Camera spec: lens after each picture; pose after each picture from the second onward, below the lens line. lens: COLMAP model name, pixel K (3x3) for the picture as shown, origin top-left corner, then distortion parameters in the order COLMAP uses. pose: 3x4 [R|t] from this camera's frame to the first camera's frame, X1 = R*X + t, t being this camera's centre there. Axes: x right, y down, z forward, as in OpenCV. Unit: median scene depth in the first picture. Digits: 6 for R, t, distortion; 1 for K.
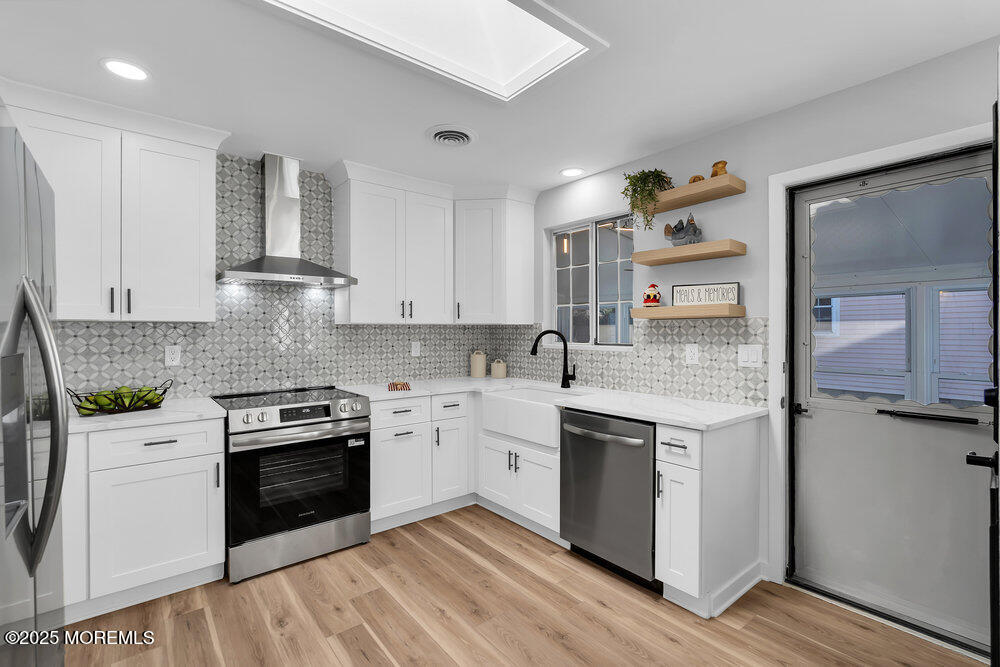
lens RADIAL K [[459.0, 0, 502.1], [0, 459.0, 333.8], [0, 0, 1]] dist [-0.008539, 0.002173]
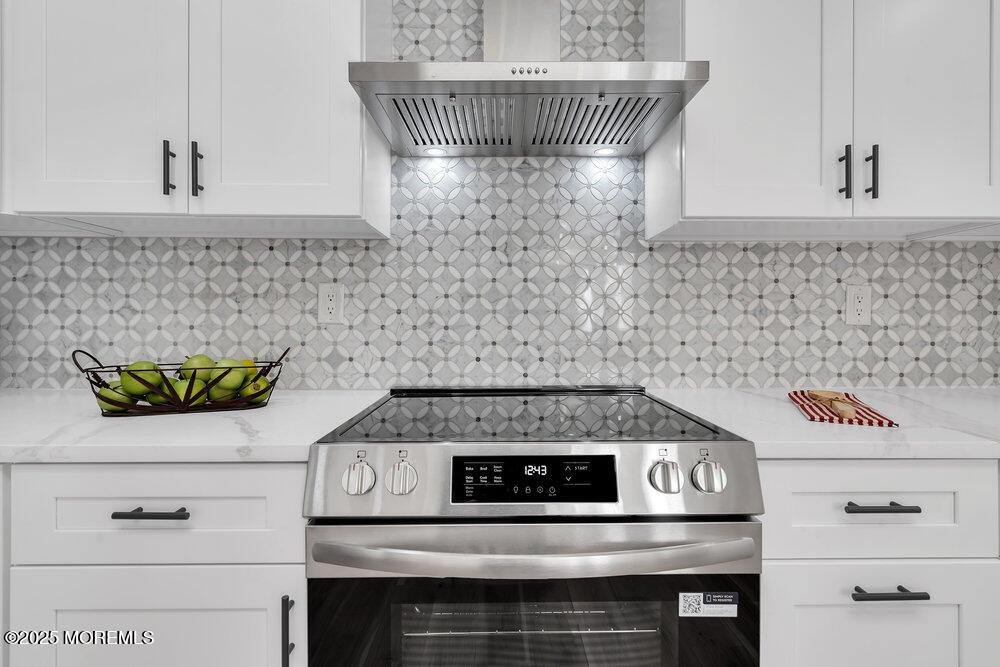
lens RADIAL K [[471.3, 0, 501.5], [0, 471.3, 320.7], [0, 0, 1]] dist [0.000199, -0.000409]
pose [[0.781879, 0.003649, -0.623420, -0.234122], [-0.007433, 0.999966, -0.003470, 0.065757], [0.623386, 0.007347, 0.781880, 0.685045]]
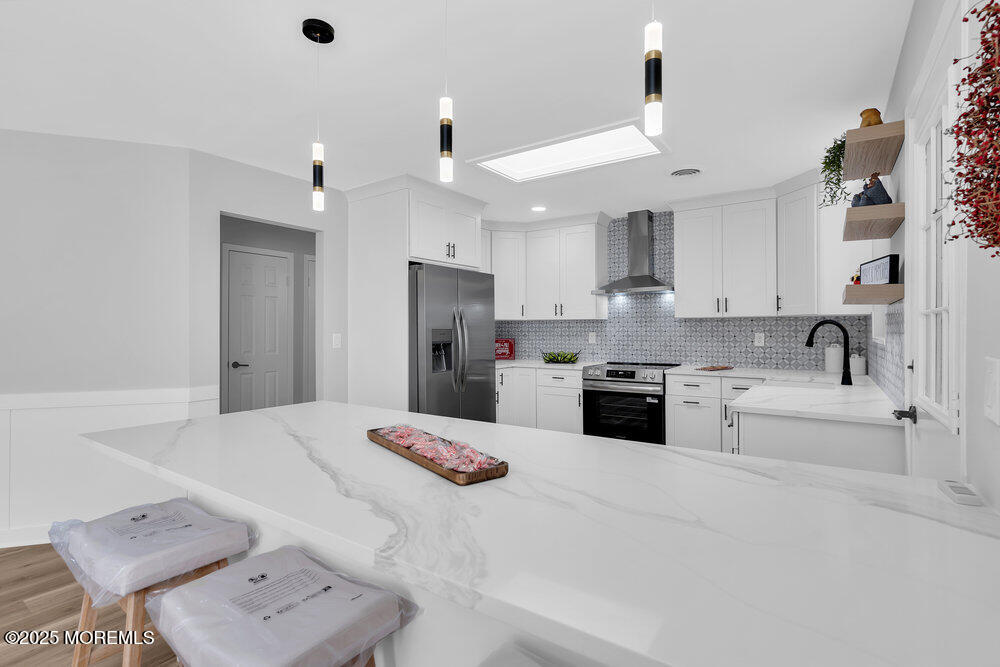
lens RADIAL K [[471.3, 0, 502.8], [0, 471.3, 332.7], [0, 0, 1]] dist [0.000199, -0.000409]
pose [[0.282474, 0.009696, -0.959226, 0.961925], [-0.001350, 0.999952, 0.009710, 0.009017], [0.959274, -0.001448, 0.282473, 0.119160]]
